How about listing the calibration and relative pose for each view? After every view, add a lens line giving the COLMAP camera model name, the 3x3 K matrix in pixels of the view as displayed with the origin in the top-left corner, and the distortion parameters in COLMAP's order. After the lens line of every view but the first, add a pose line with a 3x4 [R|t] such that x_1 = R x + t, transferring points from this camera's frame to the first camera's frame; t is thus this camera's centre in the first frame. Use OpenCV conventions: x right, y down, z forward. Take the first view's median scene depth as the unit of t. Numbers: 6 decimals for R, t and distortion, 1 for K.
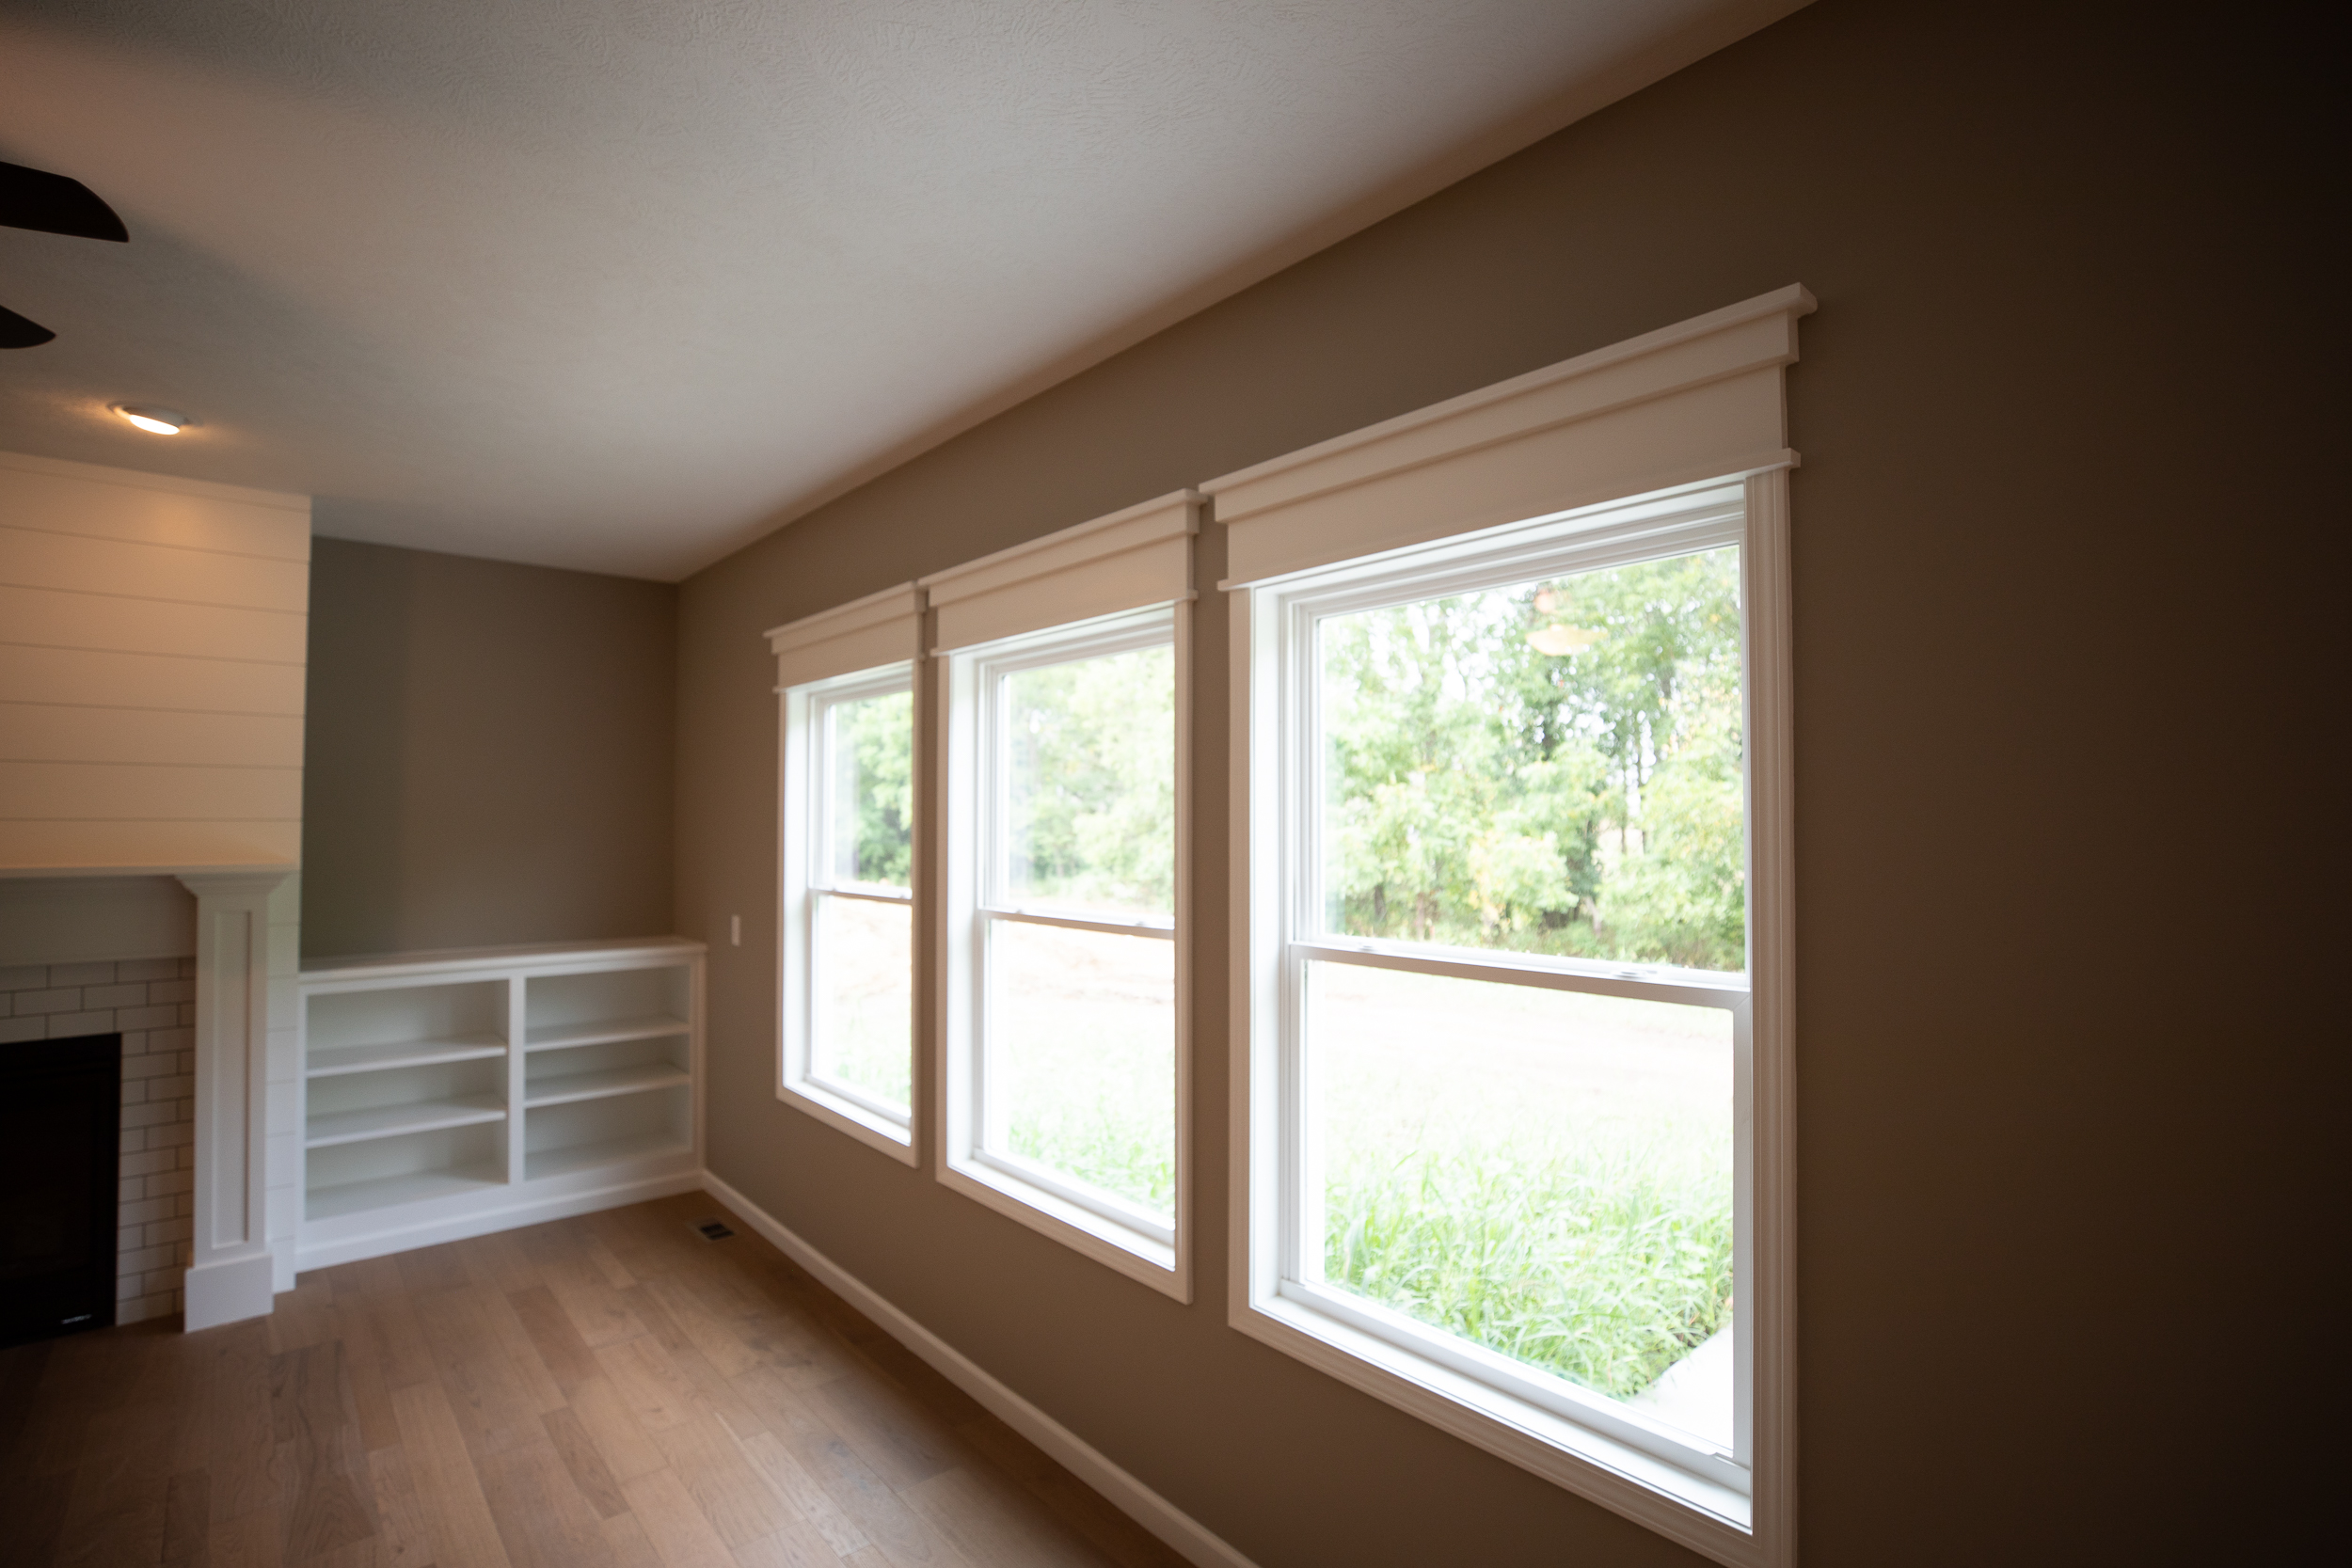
lens RADIAL K [[1082.4, 0, 1181.9], [0, 1082.4, 783.5], [0, 0, 1]] dist [-0.029957, 0.008016]
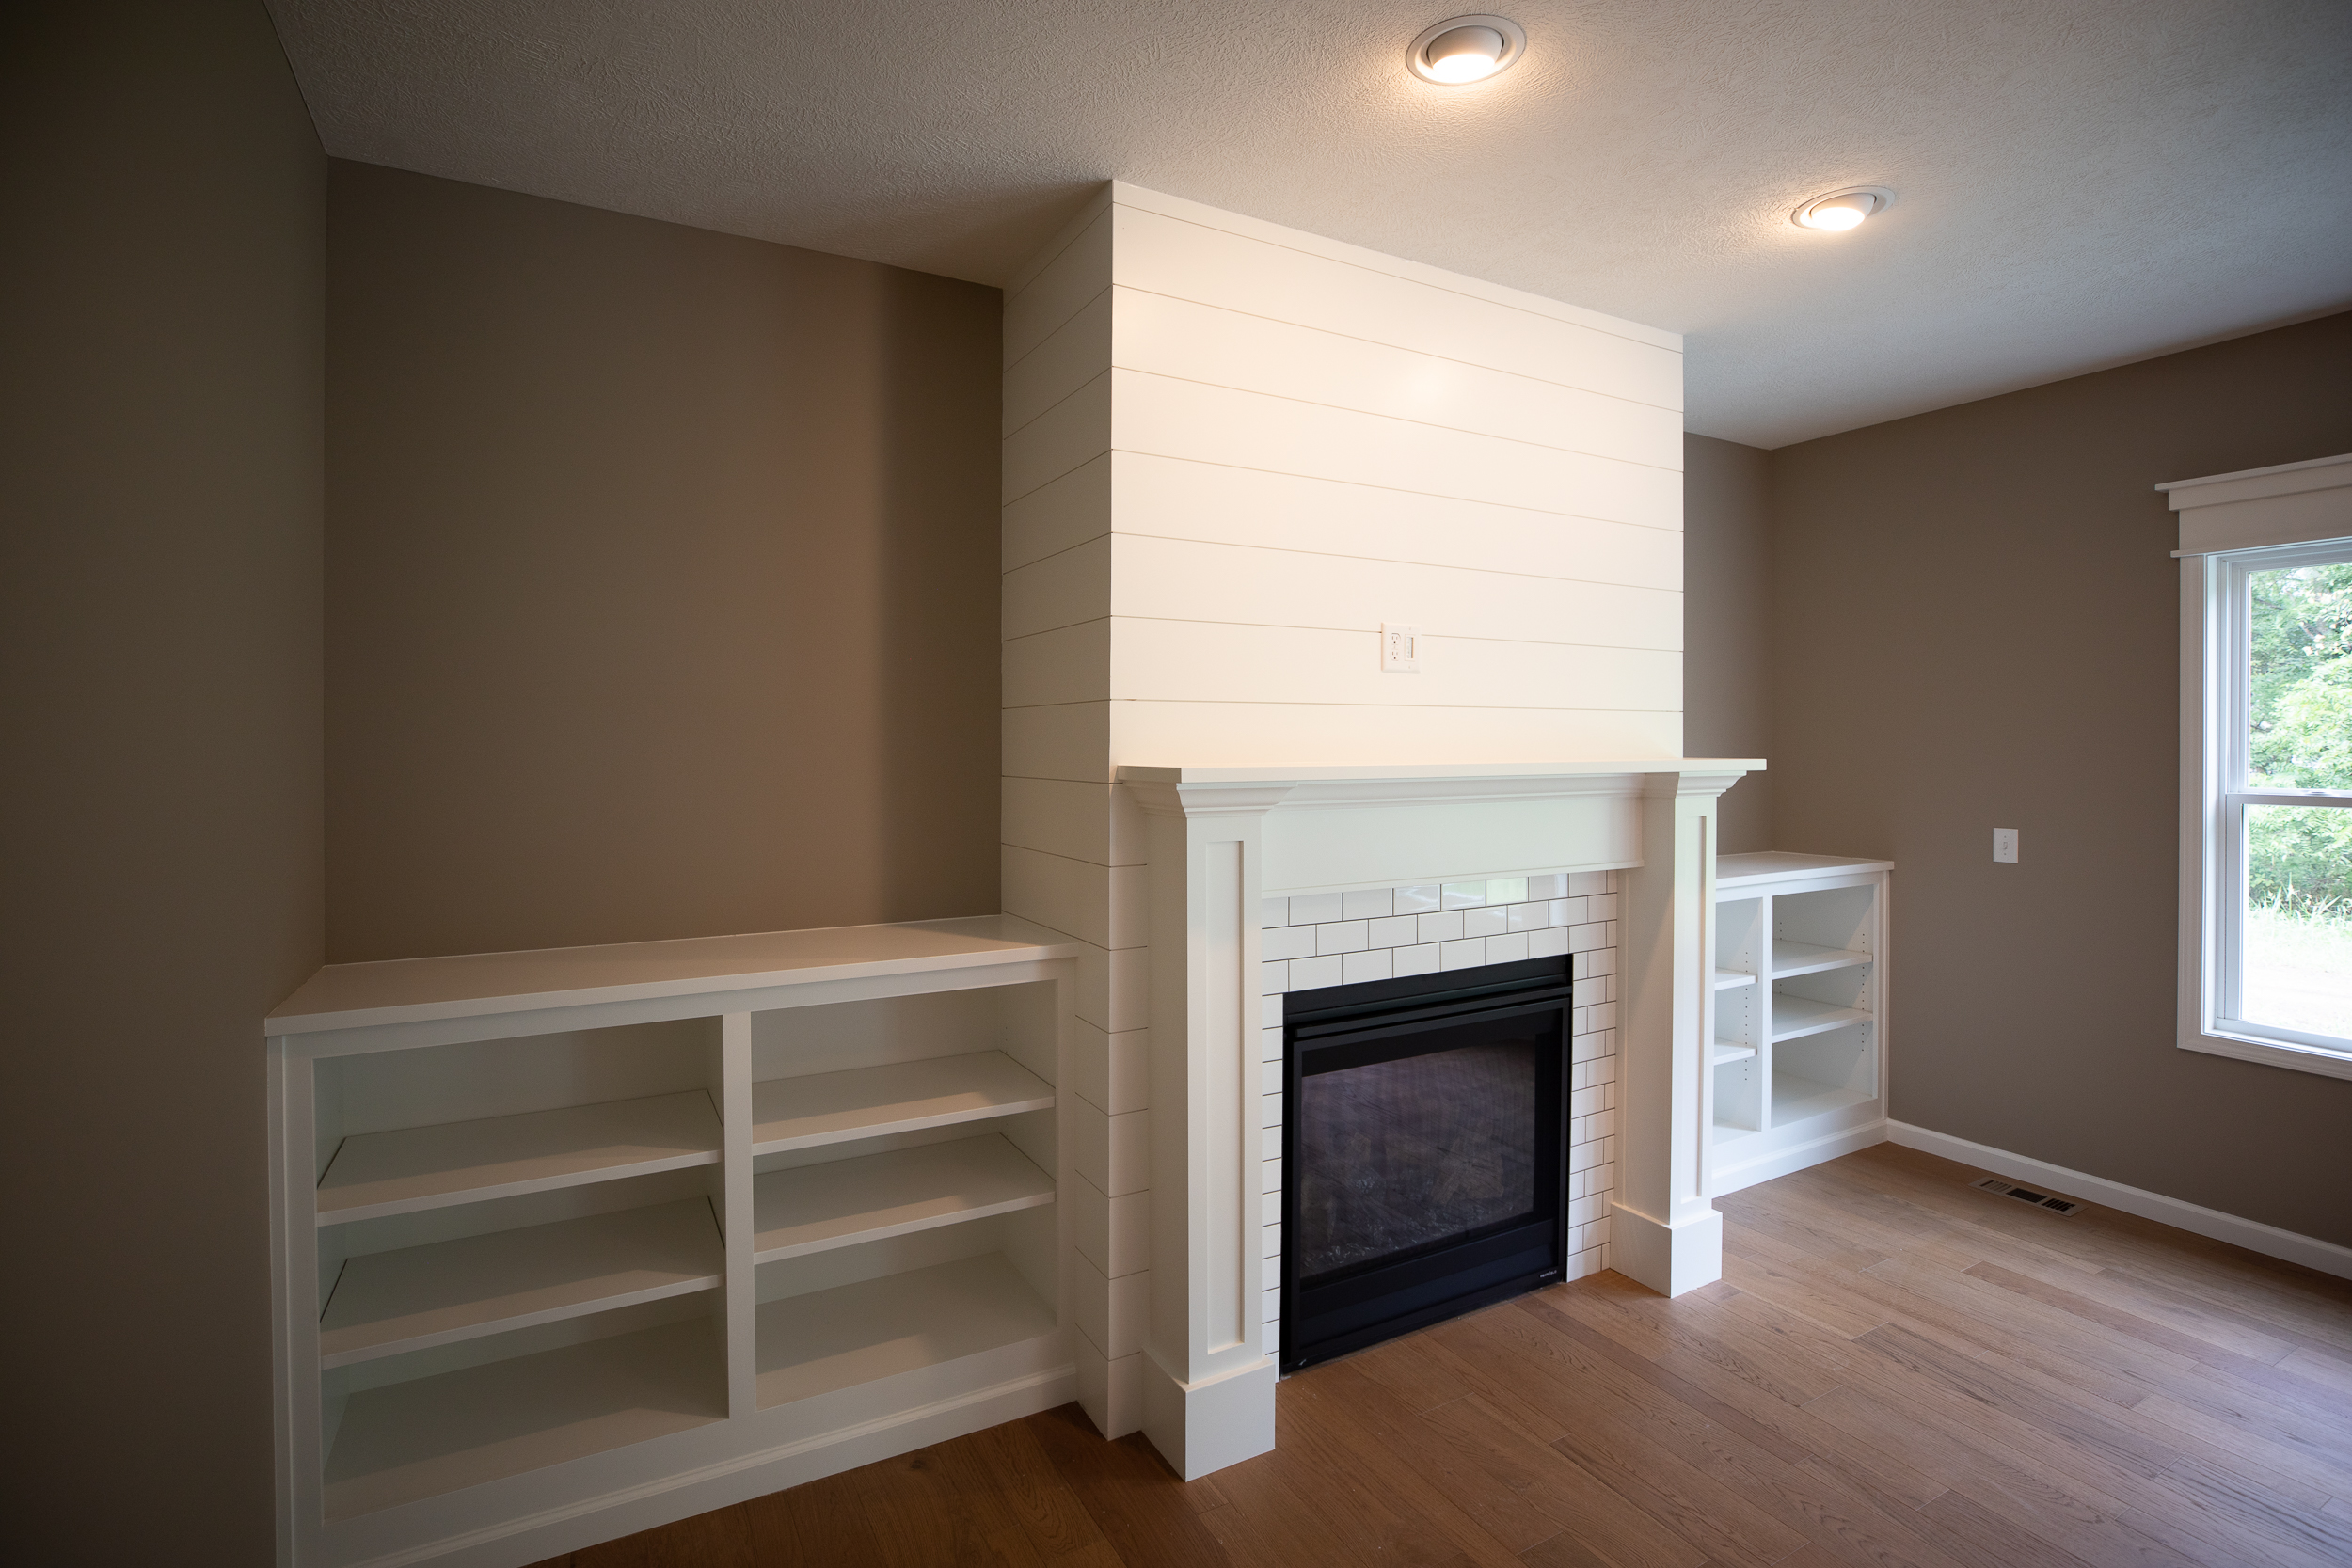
lens RADIAL K [[1082.4, 0, 1186.3], [0, 1082.4, 737.3], [0, 0, 1]] dist [-0.029957, 0.008016]
pose [[0.981640, -0.000017, -0.190741, -1.043833], [0.006092, 0.999493, 0.031259, 0.026678], [0.190643, -0.031847, 0.981143, 0.072558]]
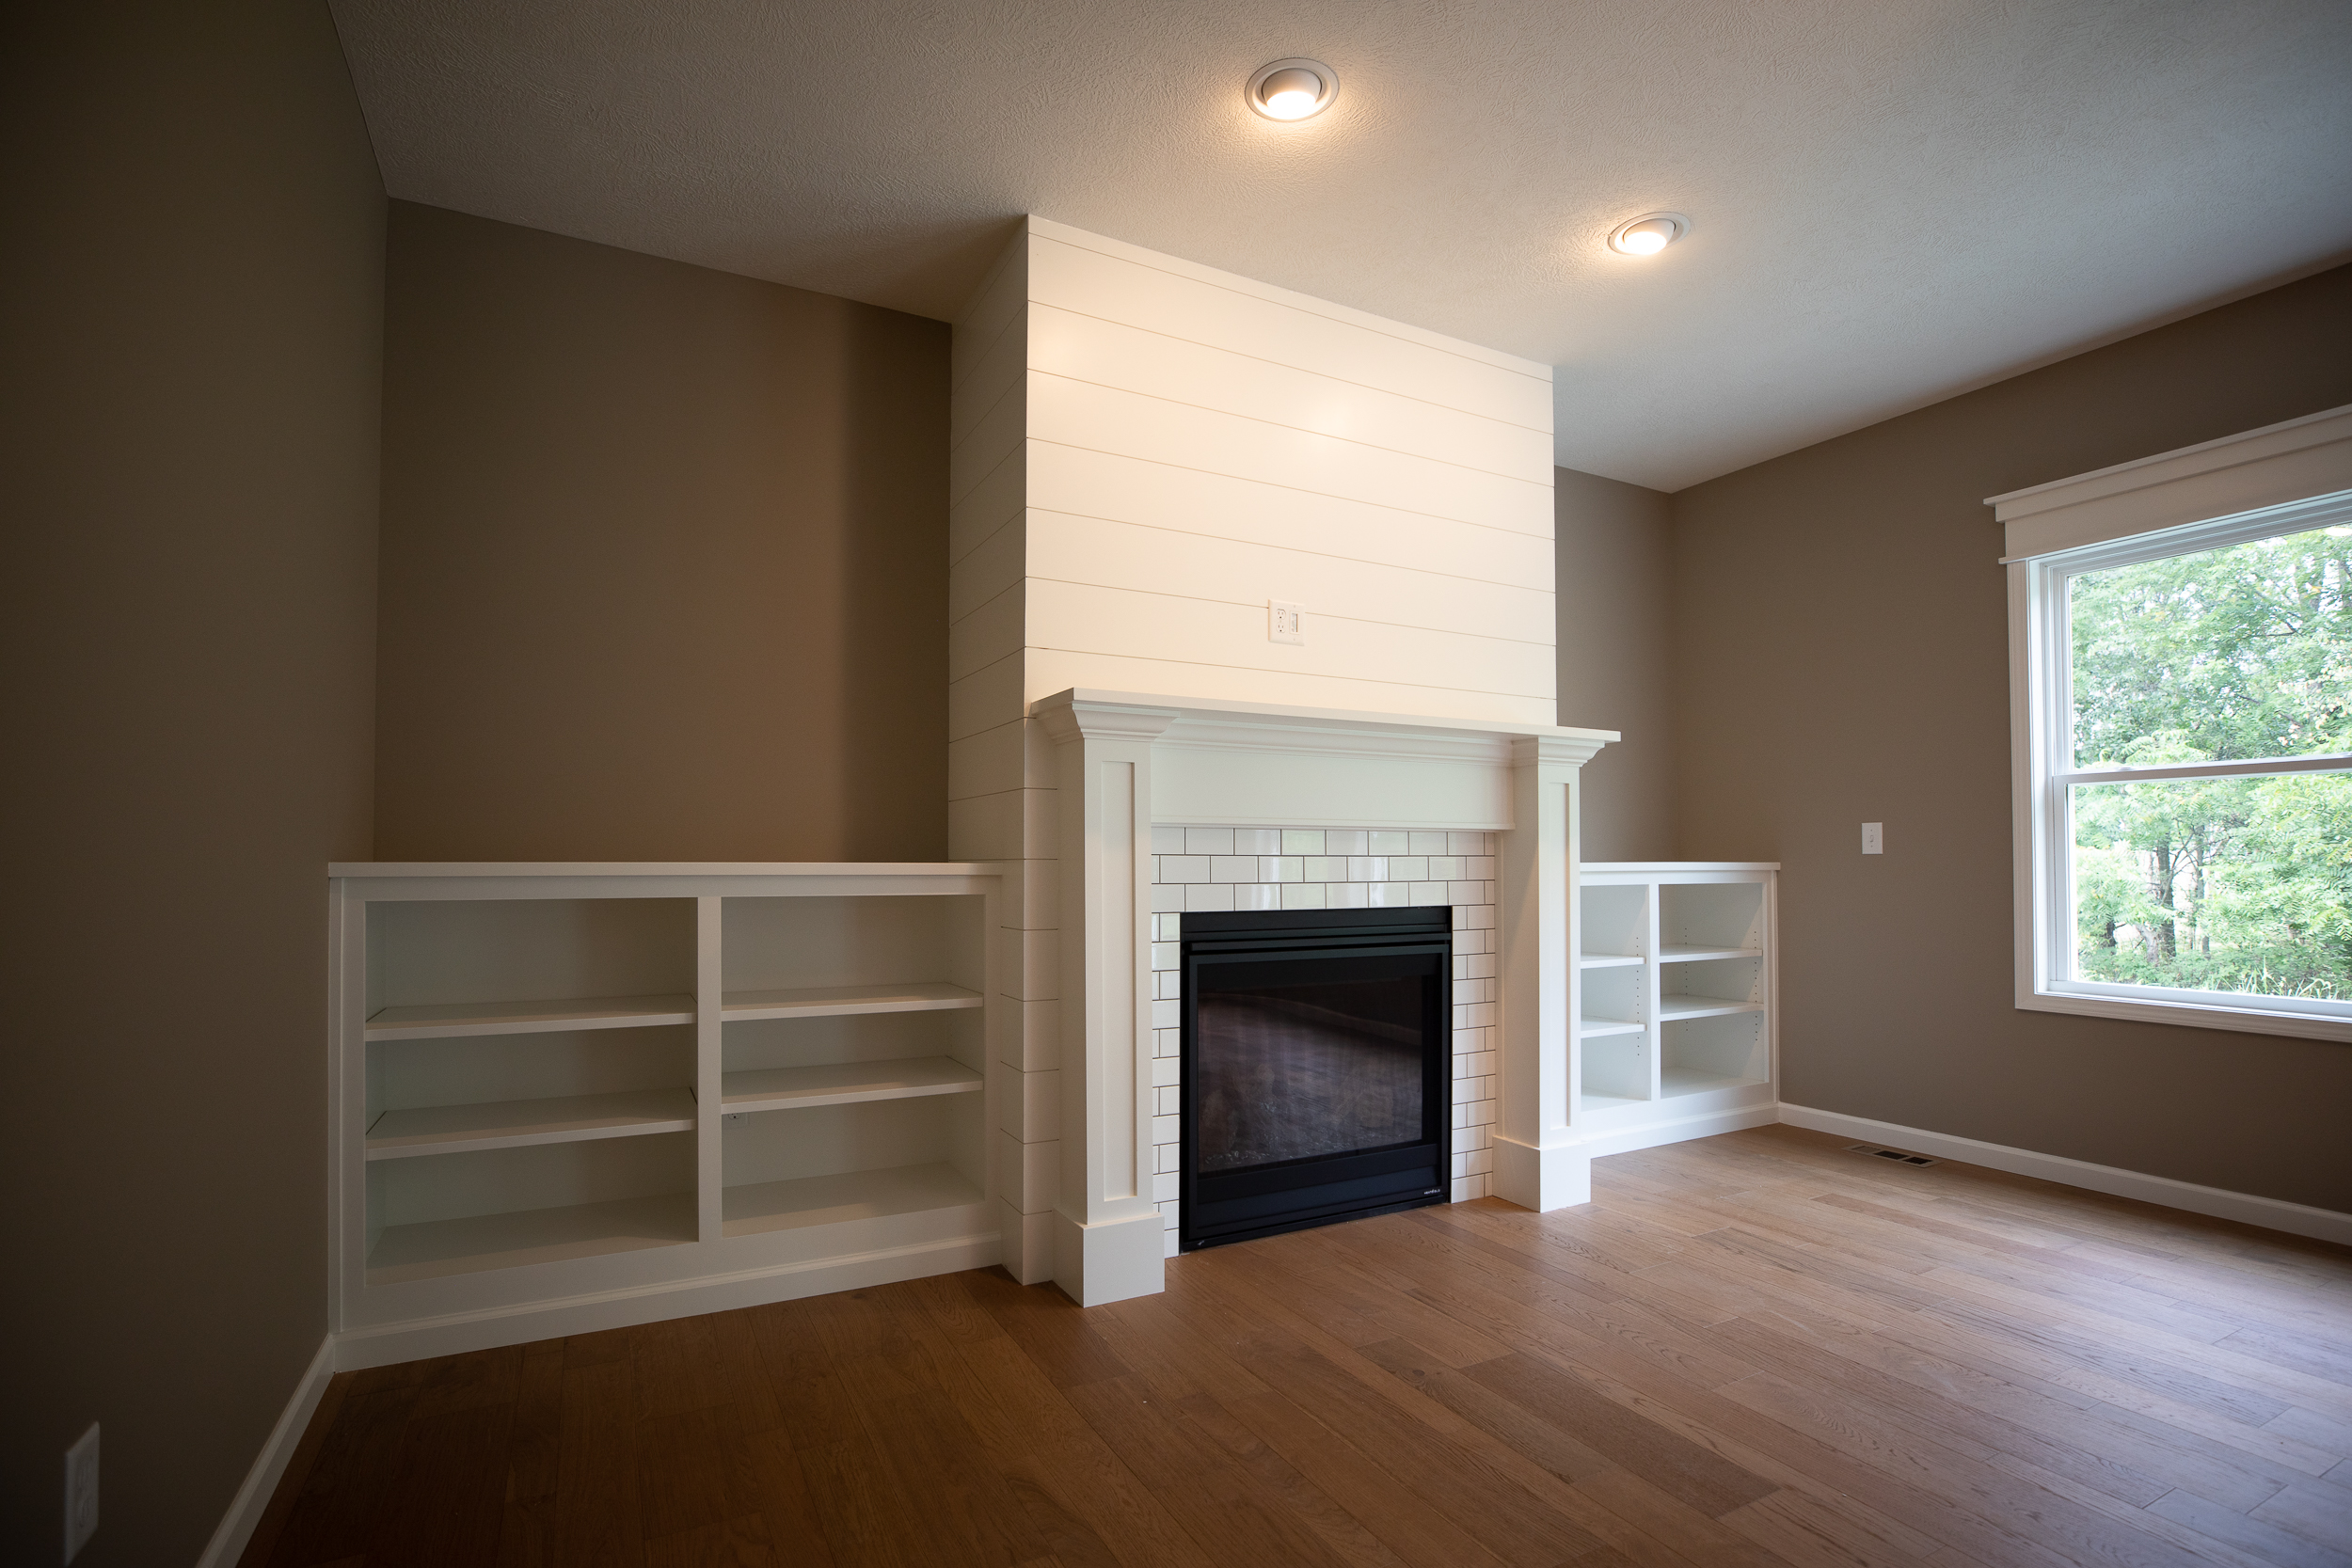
lens RADIAL K [[1082.4, 0, 1181.7], [0, 1082.4, 845.4], [0, 0, 1]] dist [-0.029957, 0.008016]
pose [[0.977402, -0.001042, -0.211388, -0.944442], [0.003795, 0.999913, 0.012618, 0.151401], [0.211357, -0.013135, 0.977321, -0.027418]]
